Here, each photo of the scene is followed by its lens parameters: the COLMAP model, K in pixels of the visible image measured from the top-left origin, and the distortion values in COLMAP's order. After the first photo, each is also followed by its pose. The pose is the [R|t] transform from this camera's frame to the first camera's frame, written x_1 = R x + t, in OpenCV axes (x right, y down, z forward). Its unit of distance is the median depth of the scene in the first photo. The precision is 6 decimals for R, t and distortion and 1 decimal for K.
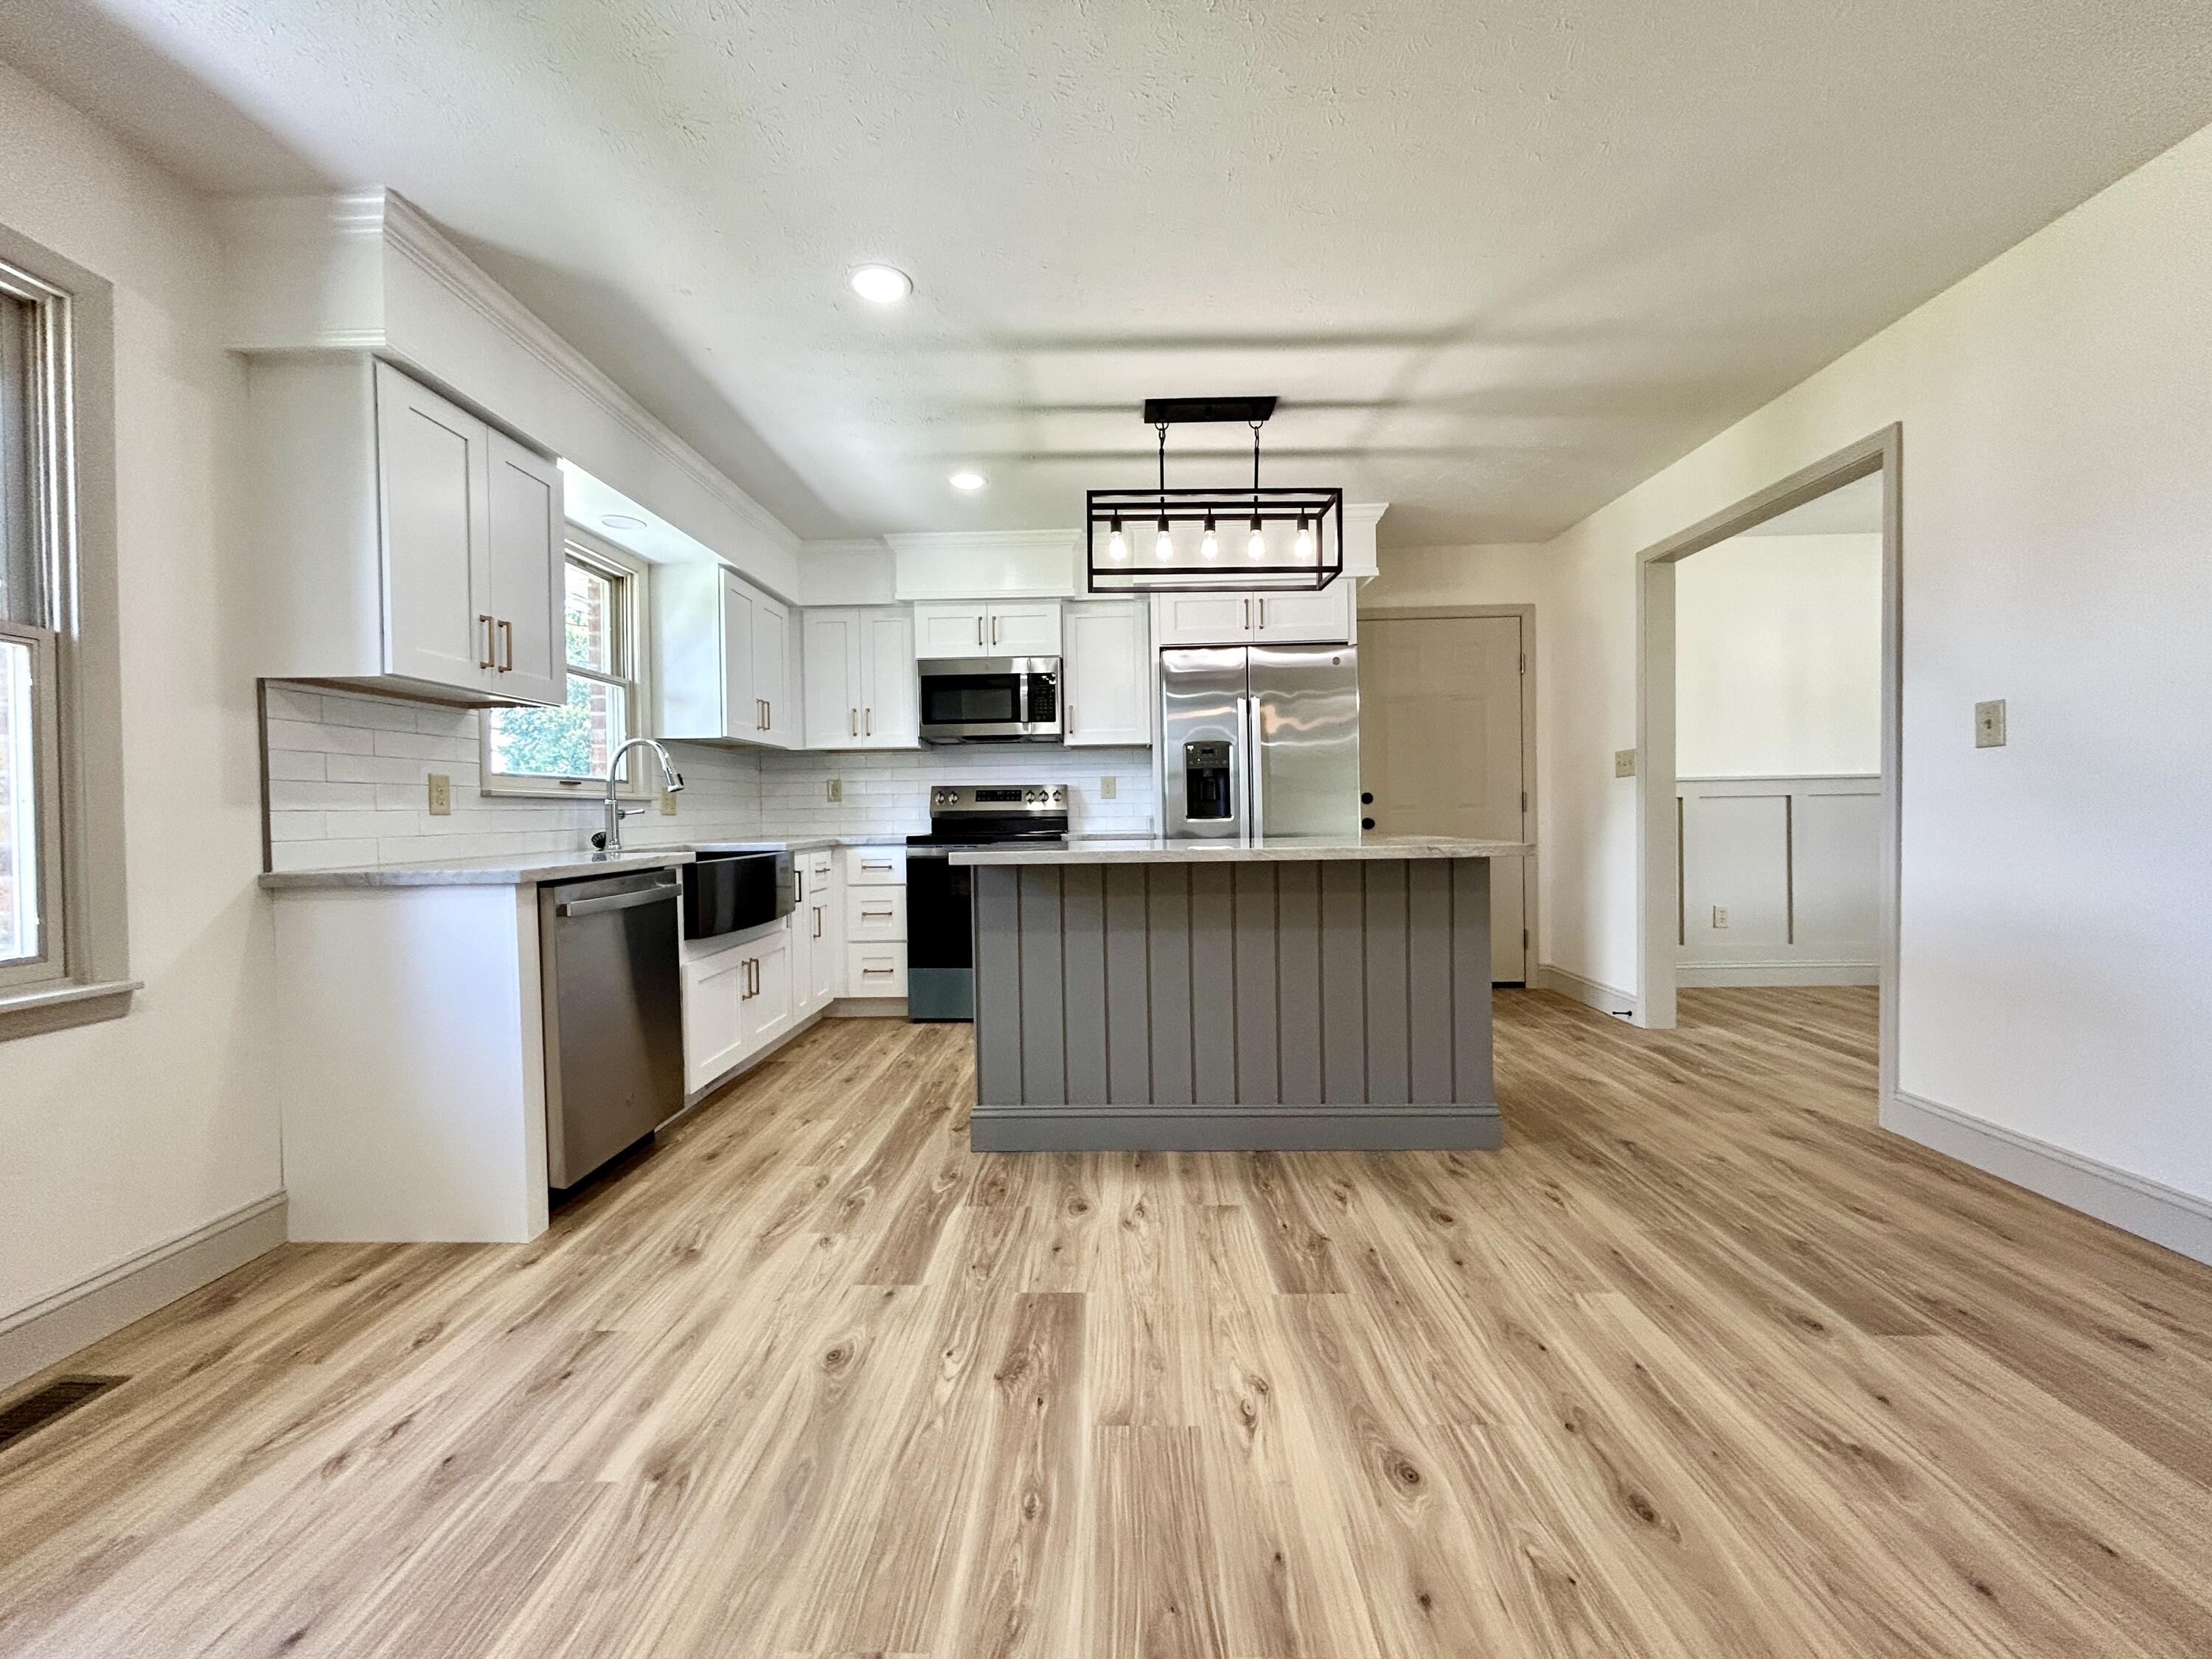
lens RADIAL K [[891.5, 0, 1114.1], [0, 891.5, 822.6], [0, 0, 1]] dist [-0.001686, 0.002379]
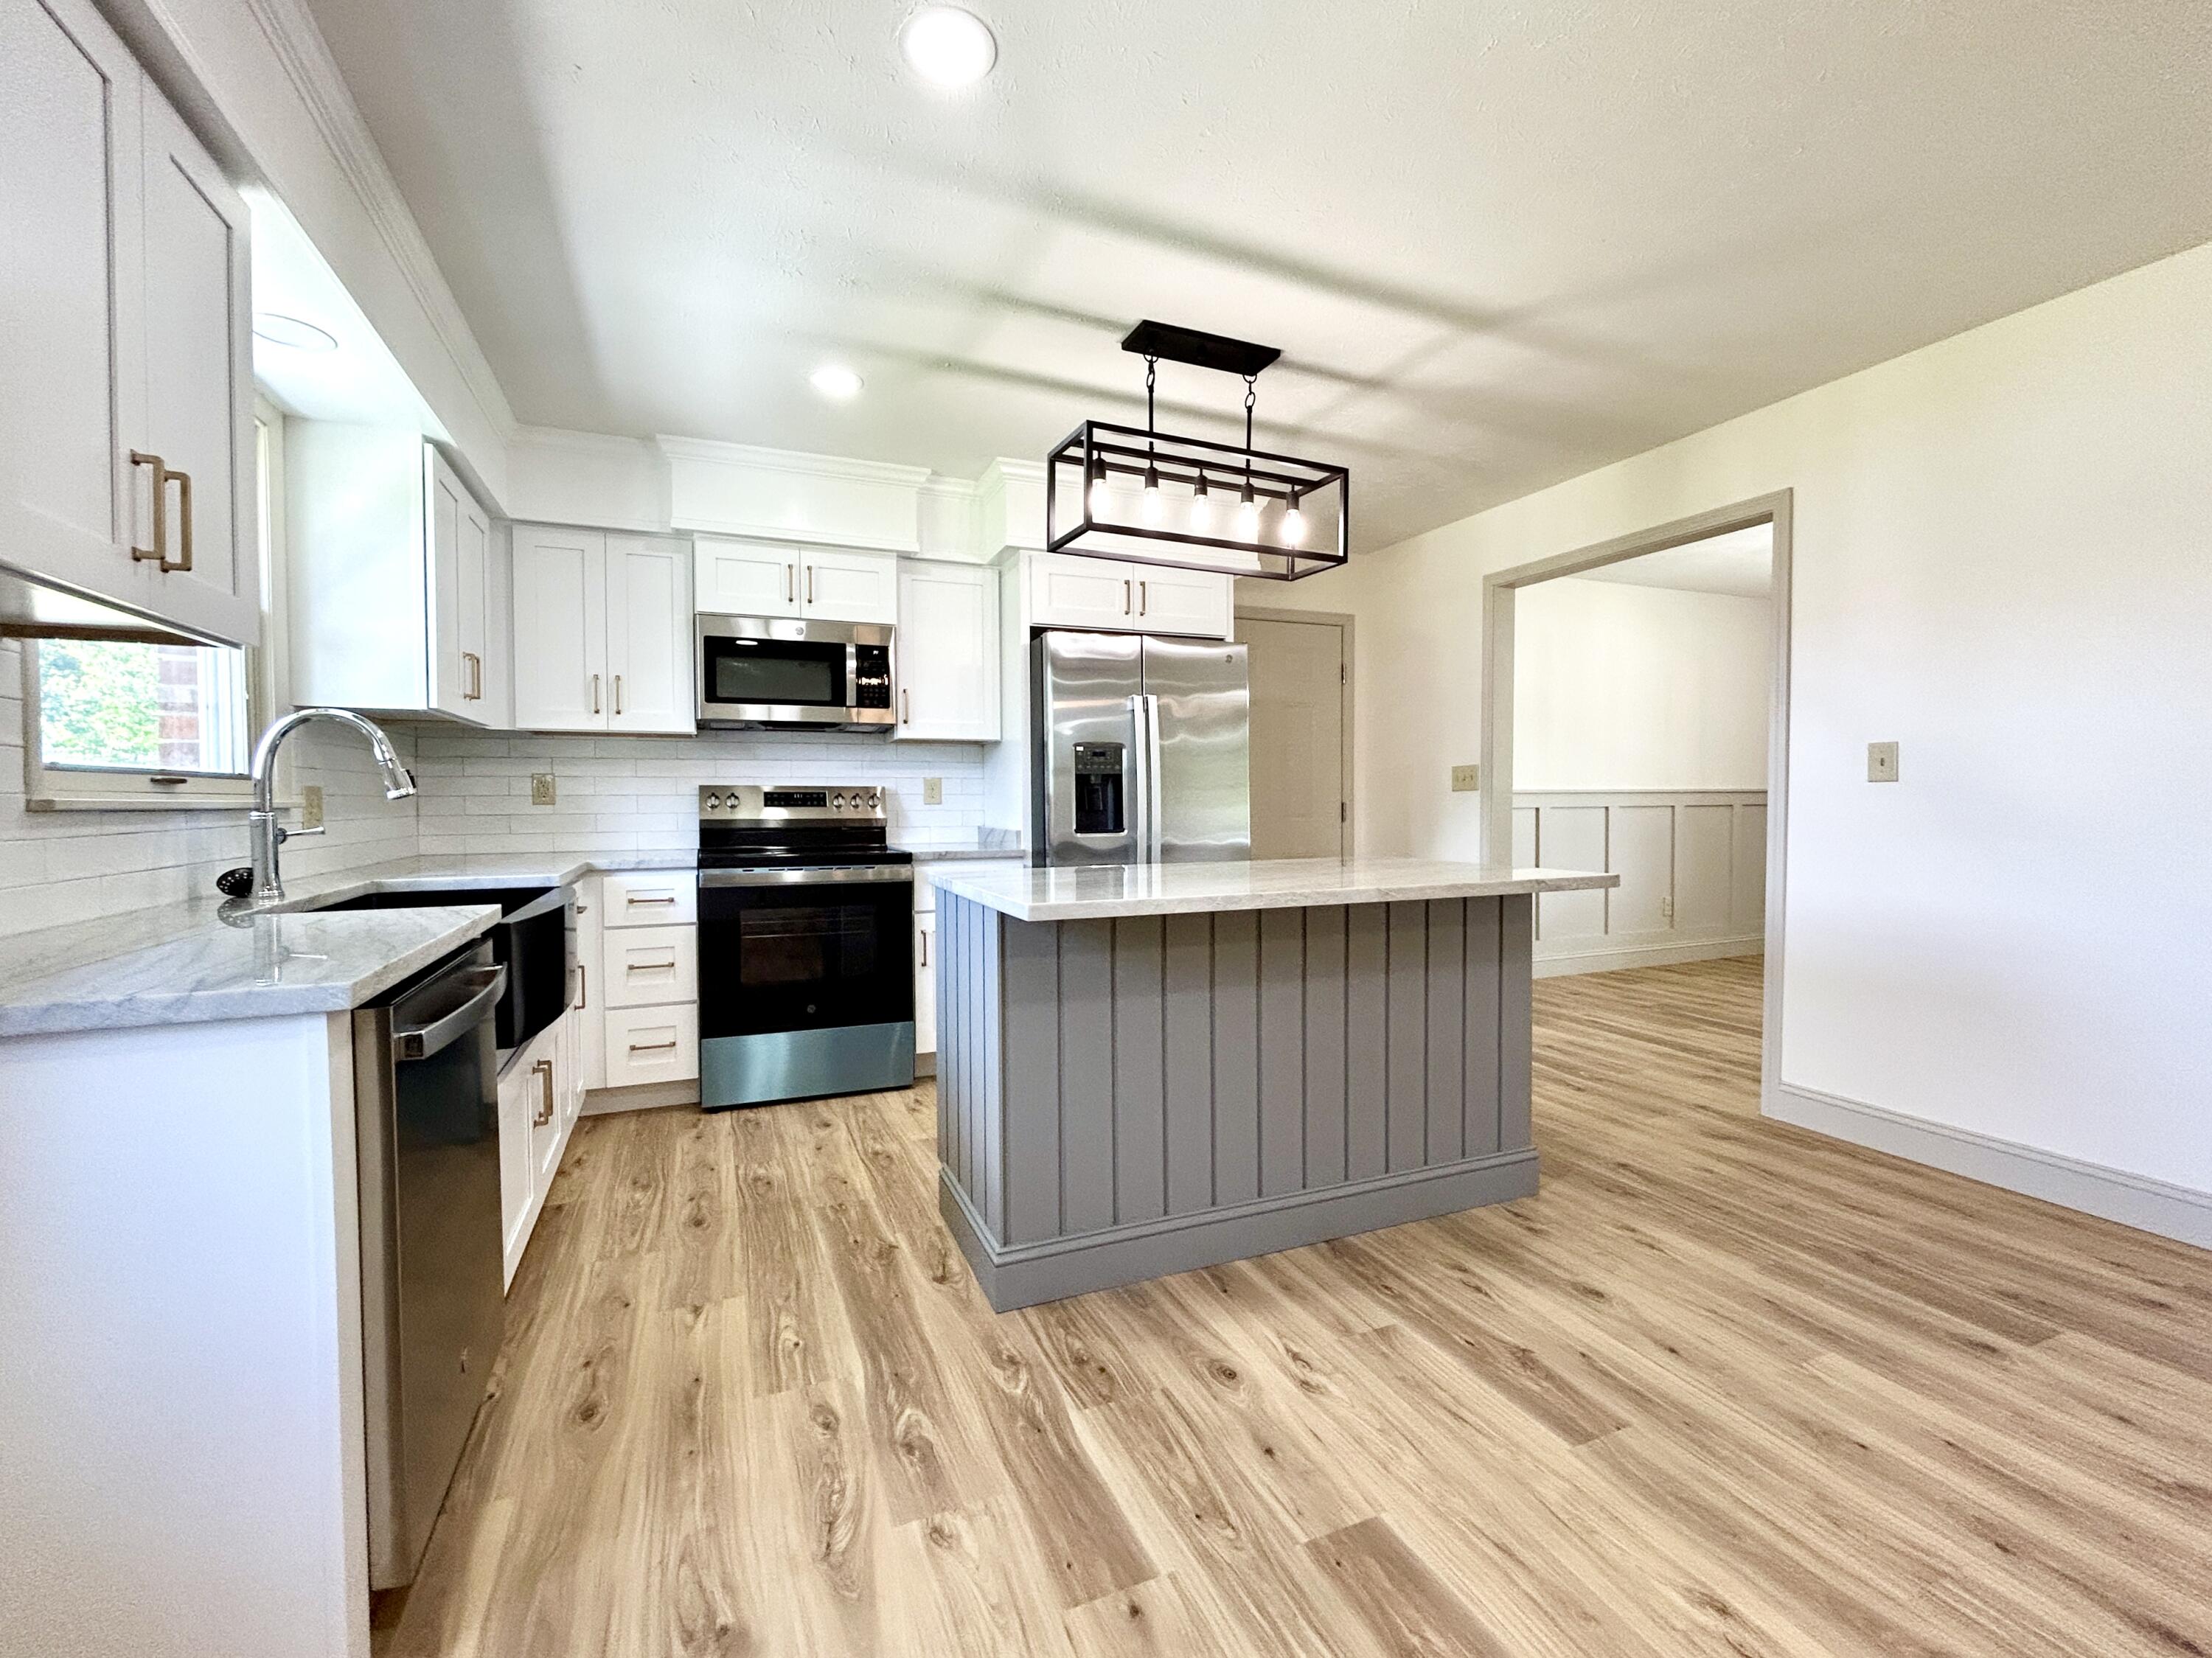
lens RADIAL K [[933.4, 0, 1113.5], [0, 933.4, 821.8], [0, 0, 1]] dist [0.001793, 0.001048]
pose [[0.912890, 0.002394, 0.408199, -0.330341], [-0.005422, 0.999966, 0.006261, -0.027668], [-0.408170, -0.007928, 0.912871, 0.239407]]
